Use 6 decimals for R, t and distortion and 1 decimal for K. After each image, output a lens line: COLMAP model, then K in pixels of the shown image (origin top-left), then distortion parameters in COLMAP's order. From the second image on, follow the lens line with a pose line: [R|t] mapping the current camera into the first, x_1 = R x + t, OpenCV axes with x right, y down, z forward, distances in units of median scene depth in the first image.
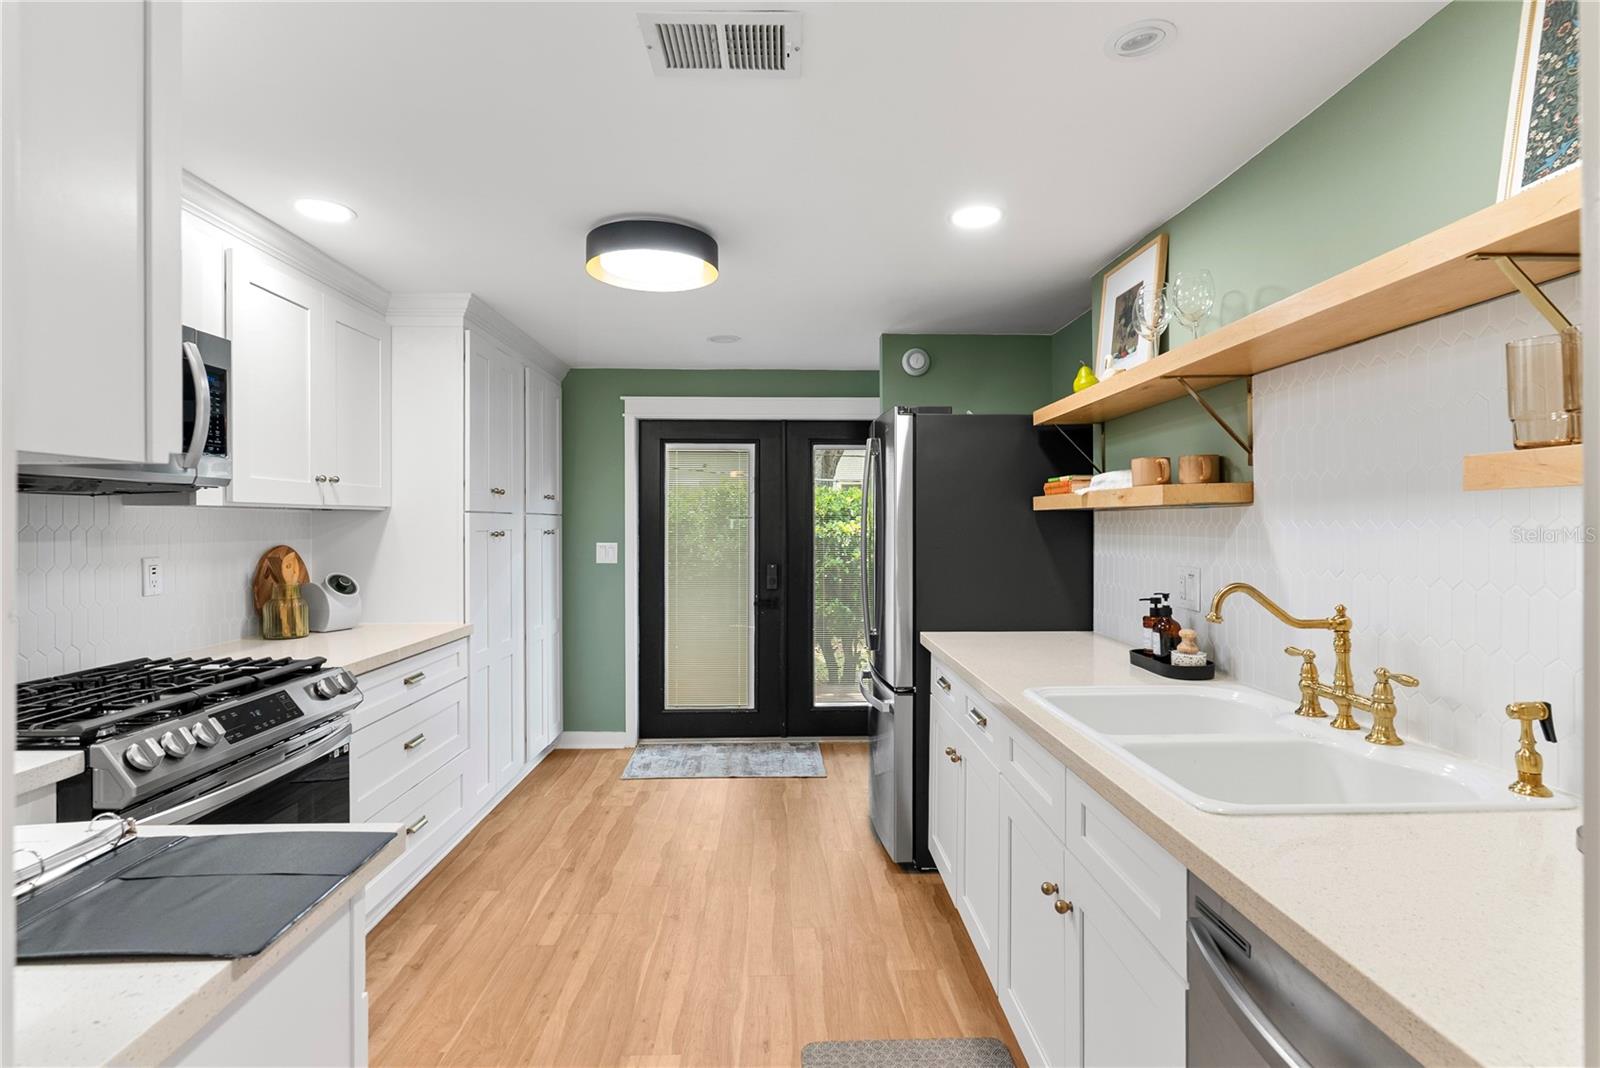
lens RADIAL K [[747.4, 0, 787.7], [0, 747.4, 527.3], [0, 0, 1]] dist [-0.005190, 0.000252]
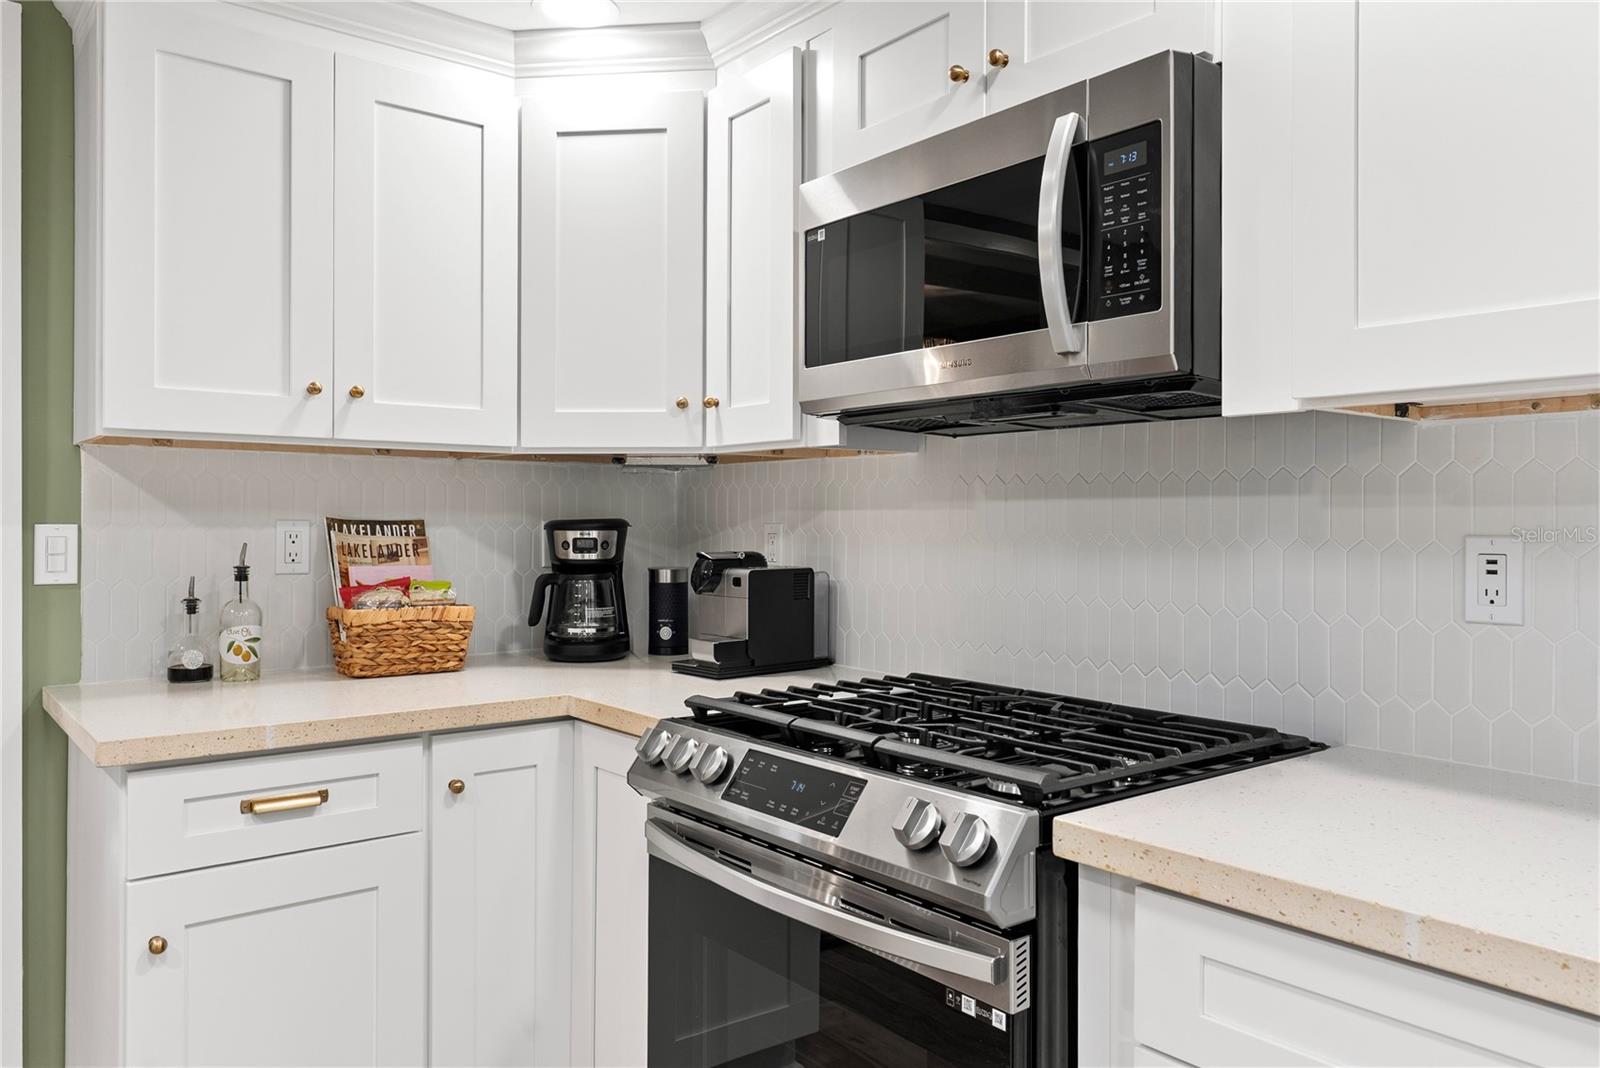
lens RADIAL K [[1148.6, 0, 794.4], [0, 1148.6, 519.8], [0, 0, 1]] dist [0.012238, -0.006887]
pose [[-0.784945, -0.002694, -0.619559, -0.128281], [-0.006925, 0.999966, 0.004426, 0.032626], [0.619526, 0.007765, -0.784937, 1.335123]]
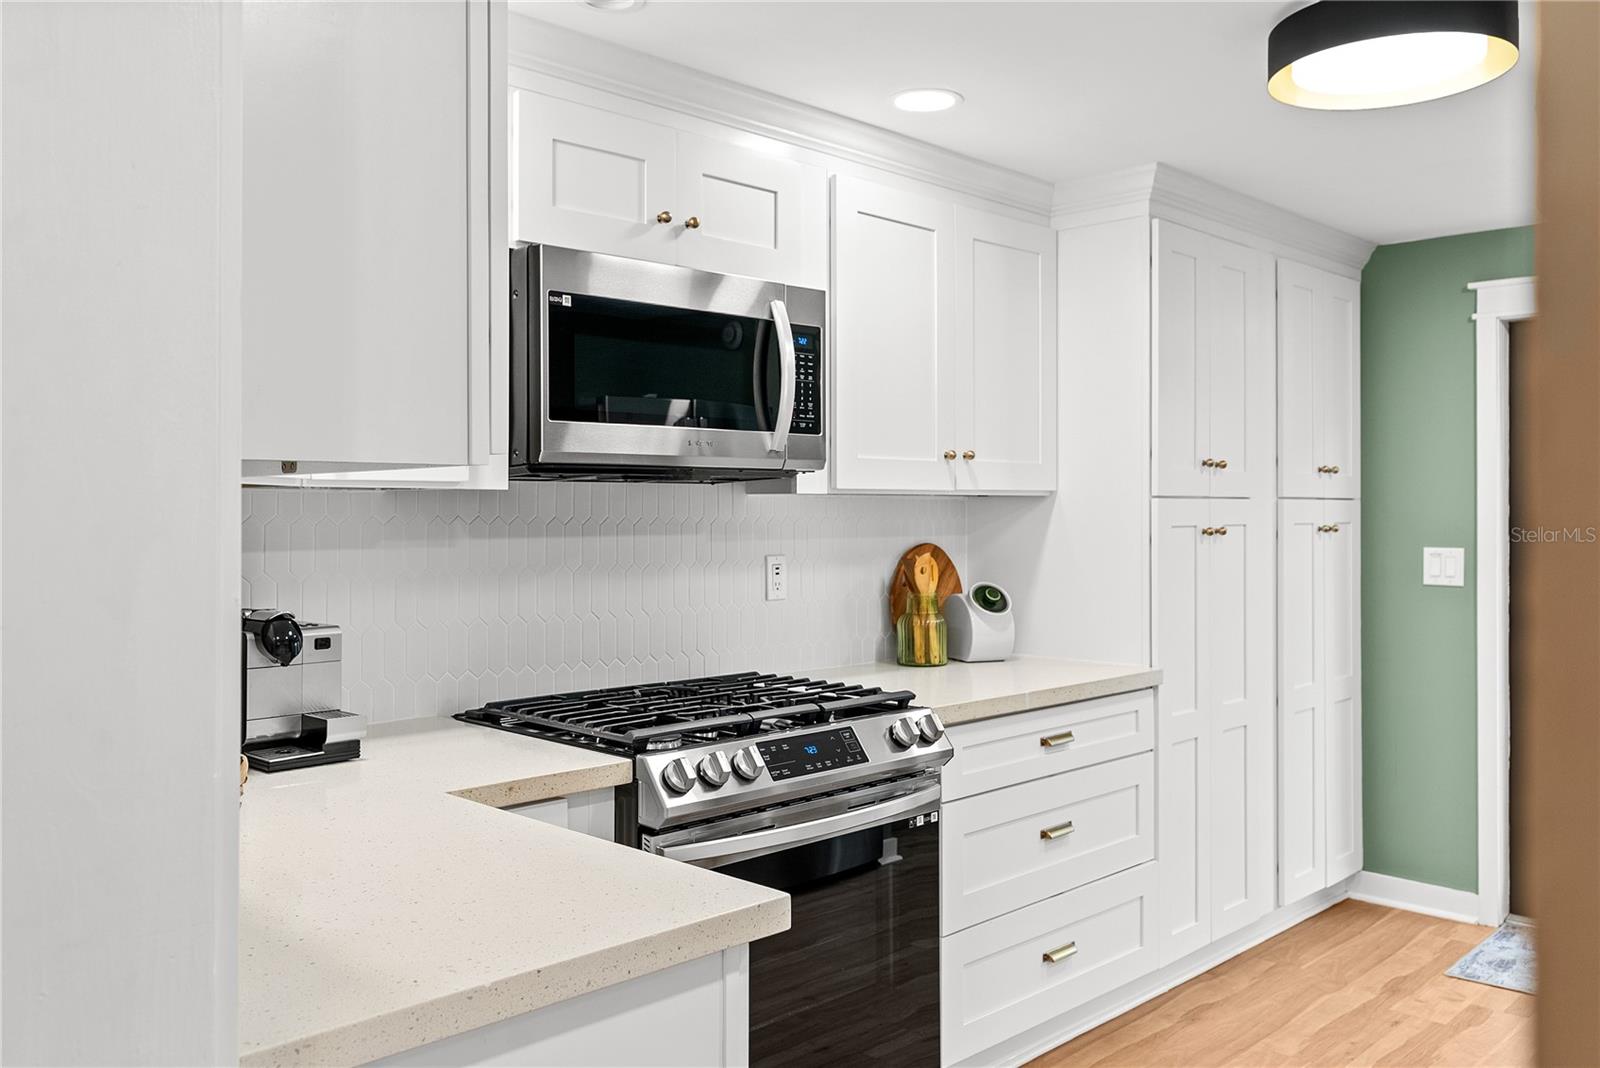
lens RADIAL K [[1262.3, 0, 845.6], [0, 1262.3, 516.3], [0, 0, 1]] dist [0.001752, -0.005356]
pose [[0.711759, 0.002649, -0.702419, 0.222507], [-0.003463, 0.999994, 0.000262, -0.004588], [0.702415, 0.002246, 0.711764, 0.034524]]
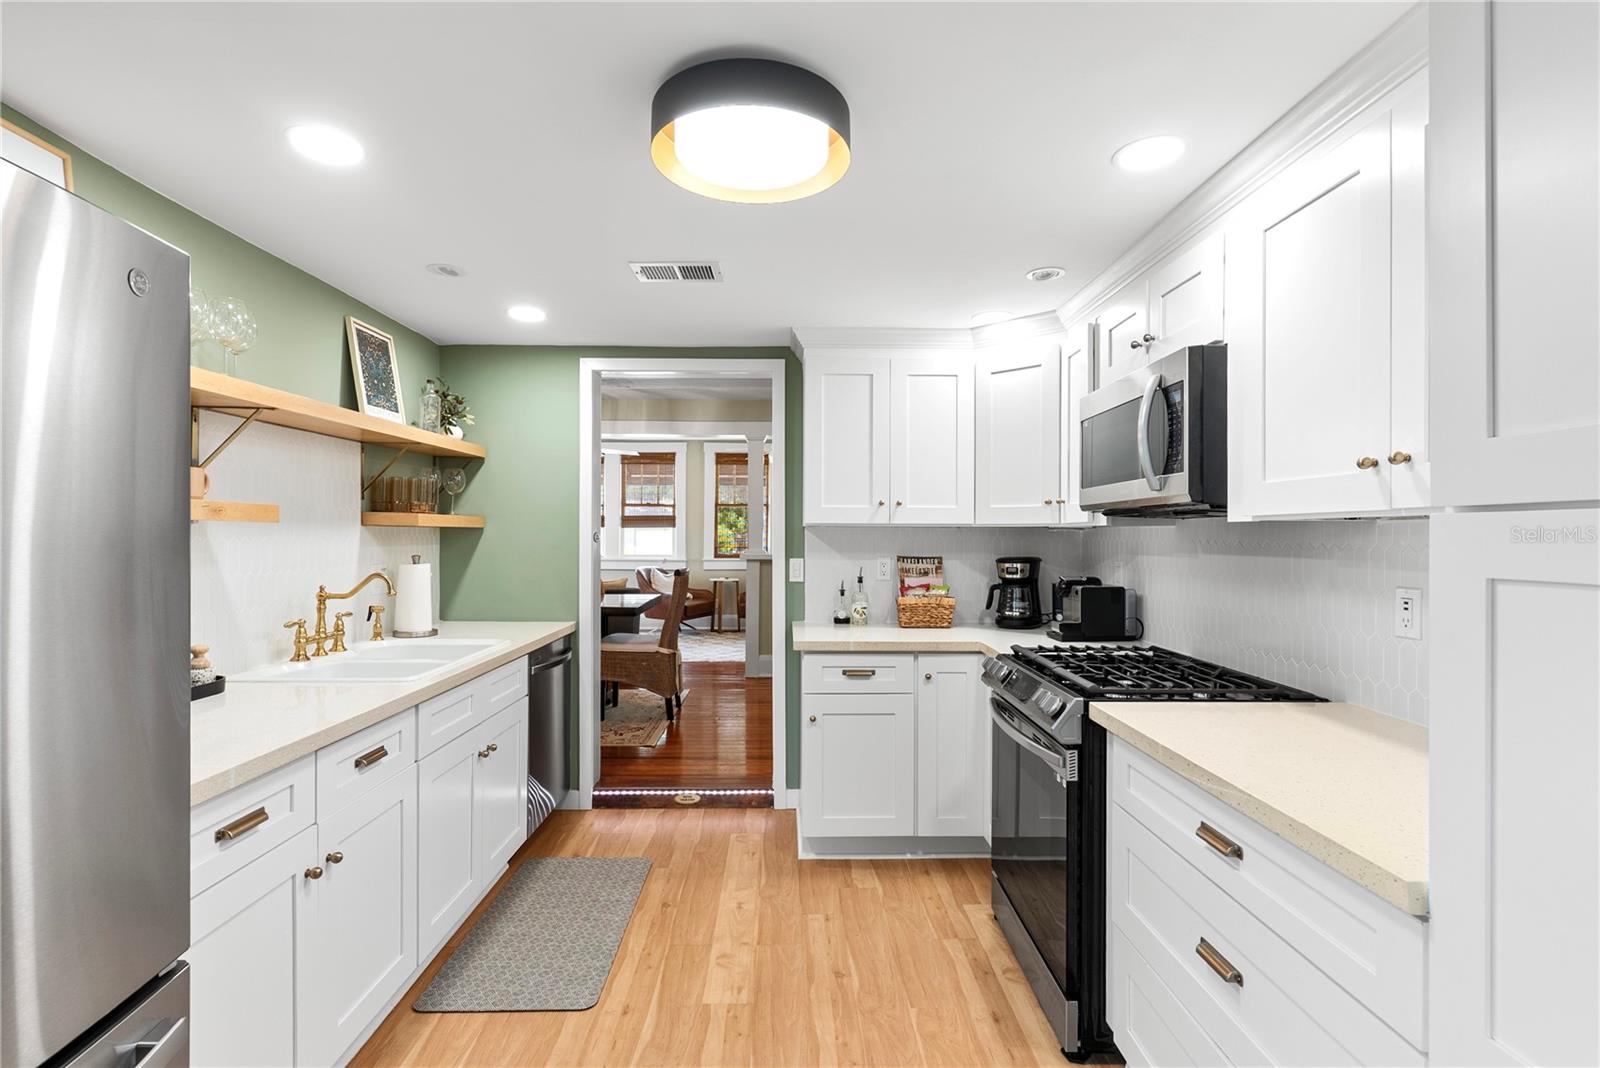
lens RADIAL K [[776.9, 0, 796.9], [0, 776.9, 529.7], [0, 0, 1]] dist [0.009388, 0.000572]
pose [[-0.999997, -0.002169, 0.000582, -0.245841], [-0.002169, 0.999998, -0.000097, -0.017958], [-0.000582, -0.000098, -1.000000, 1.879646]]
